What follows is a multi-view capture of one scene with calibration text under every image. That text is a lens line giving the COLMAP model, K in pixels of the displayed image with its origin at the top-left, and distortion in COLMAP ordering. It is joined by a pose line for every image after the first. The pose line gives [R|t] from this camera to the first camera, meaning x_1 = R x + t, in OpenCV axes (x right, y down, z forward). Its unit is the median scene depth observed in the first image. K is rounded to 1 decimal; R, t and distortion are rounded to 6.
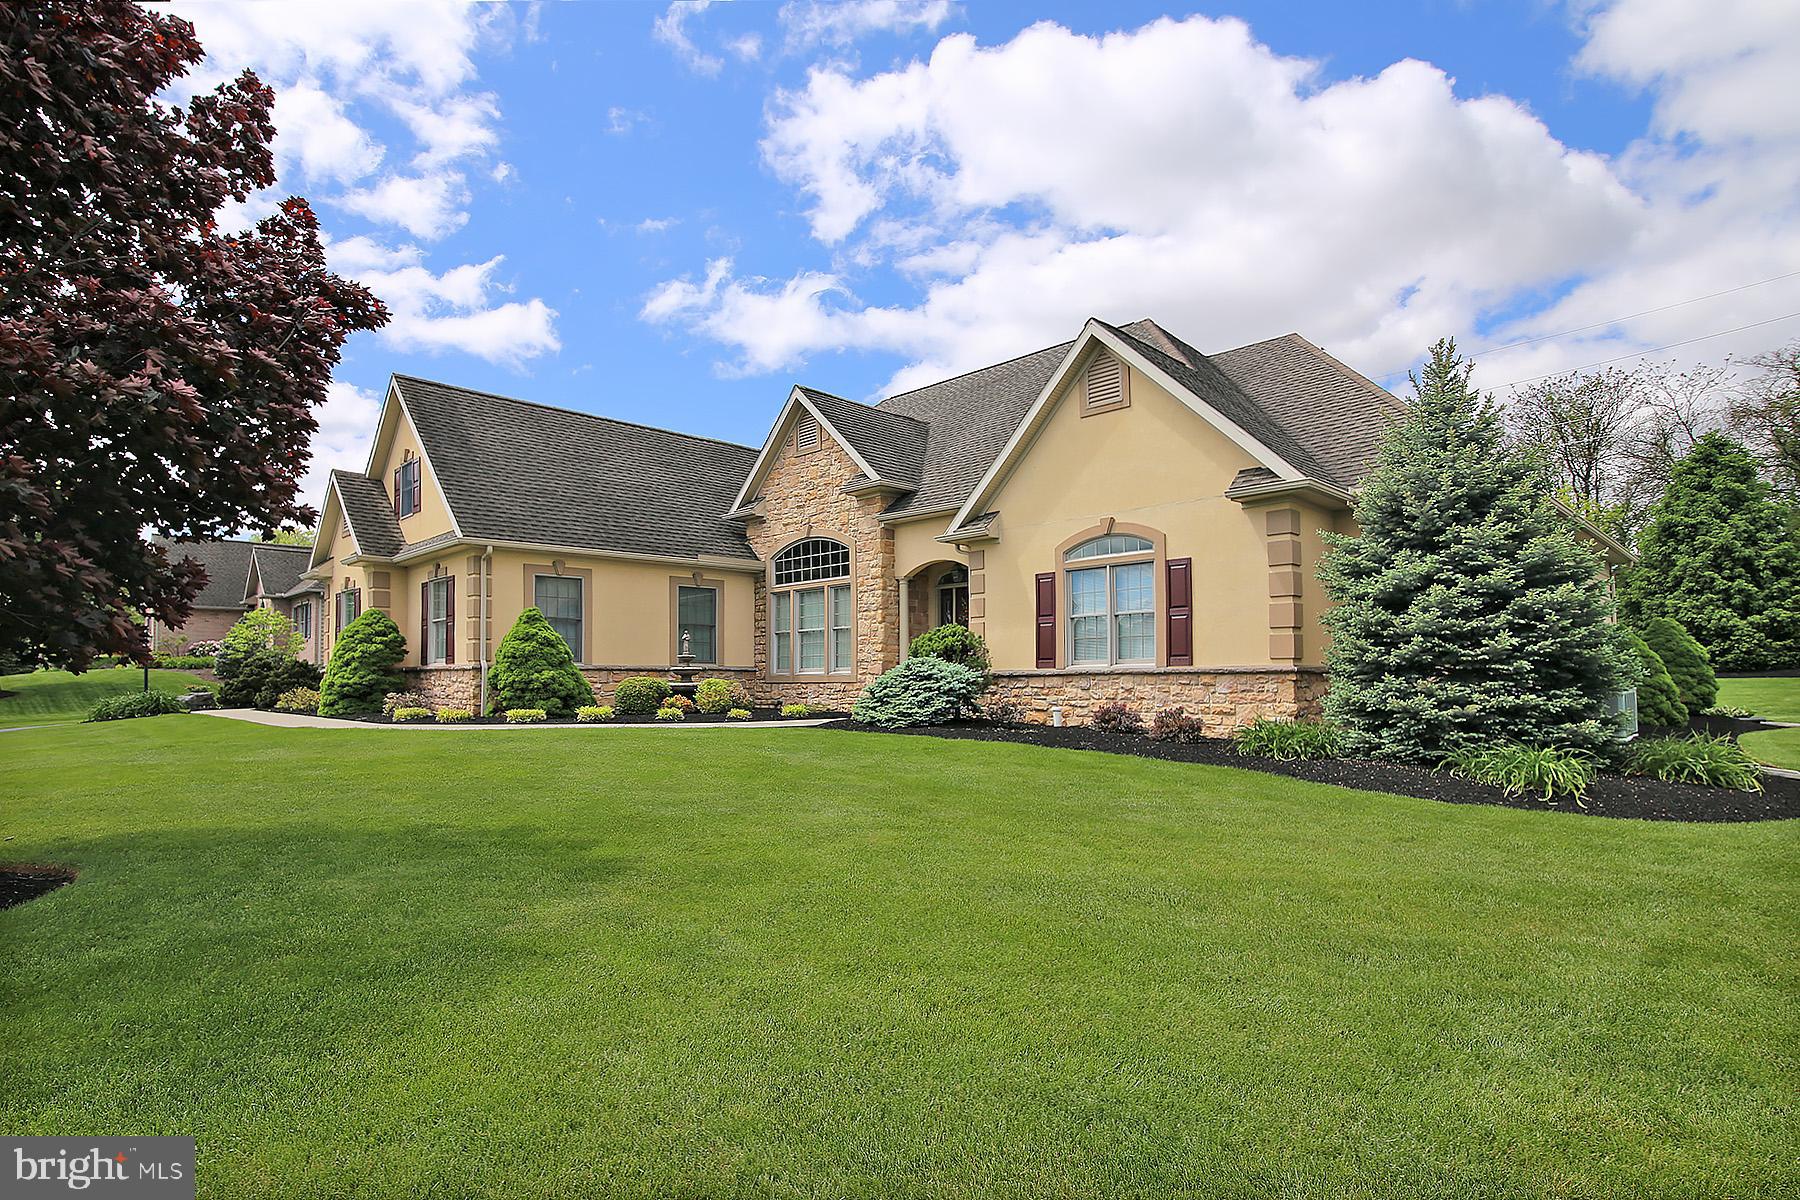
lens RADIAL K [[896.9, 0, 900.0], [0, 896.9, 600.0], [0, 0, 1]] dist [0.000205, -0.000055]
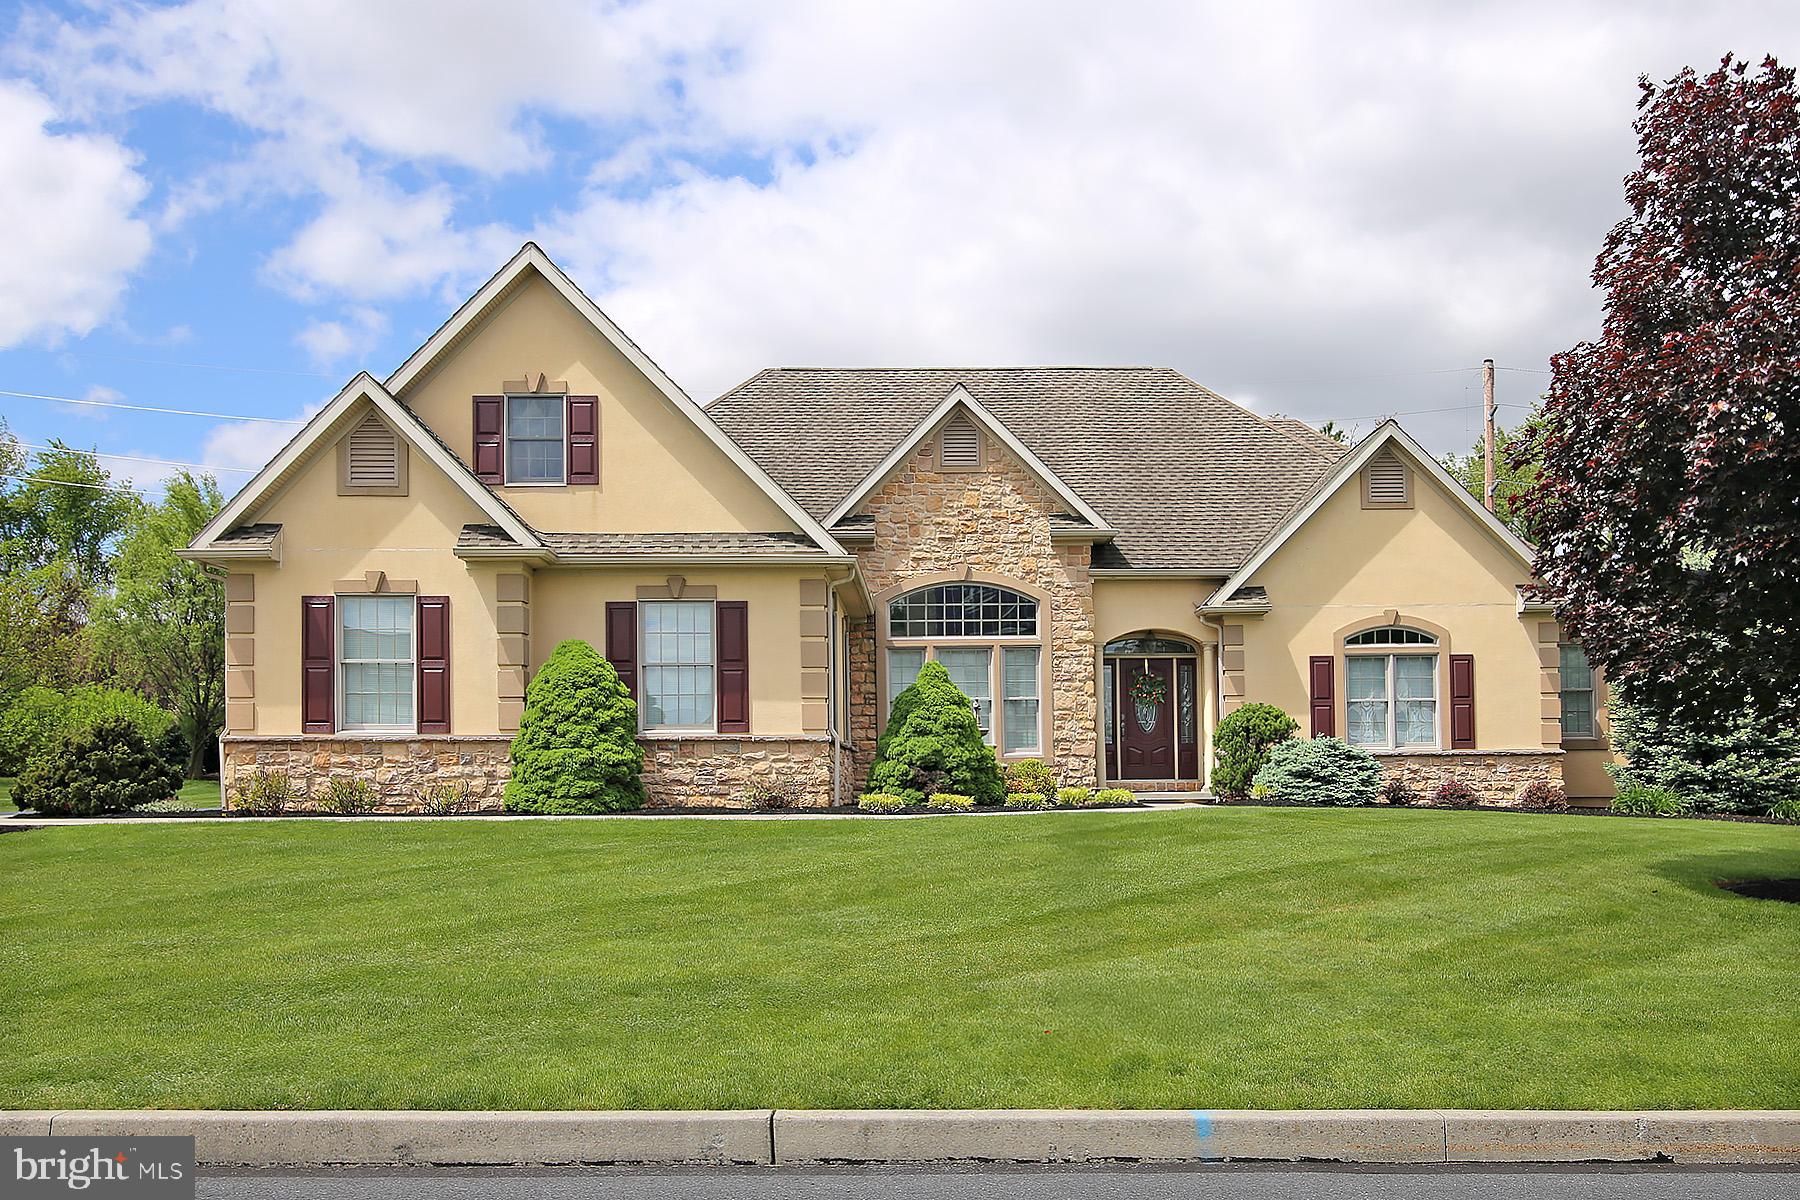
lens RADIAL K [[1306.7, 0, 900.0], [0, 1306.7, 600.0], [0, 0, 1]] dist [-0.003489, -0.000834]
pose [[0.699914, 0.075835, 0.710189, -0.996957], [-0.060159, 0.997073, -0.047180, 0.004193], [-0.711689, -0.009702, 0.702428, 0.249770]]
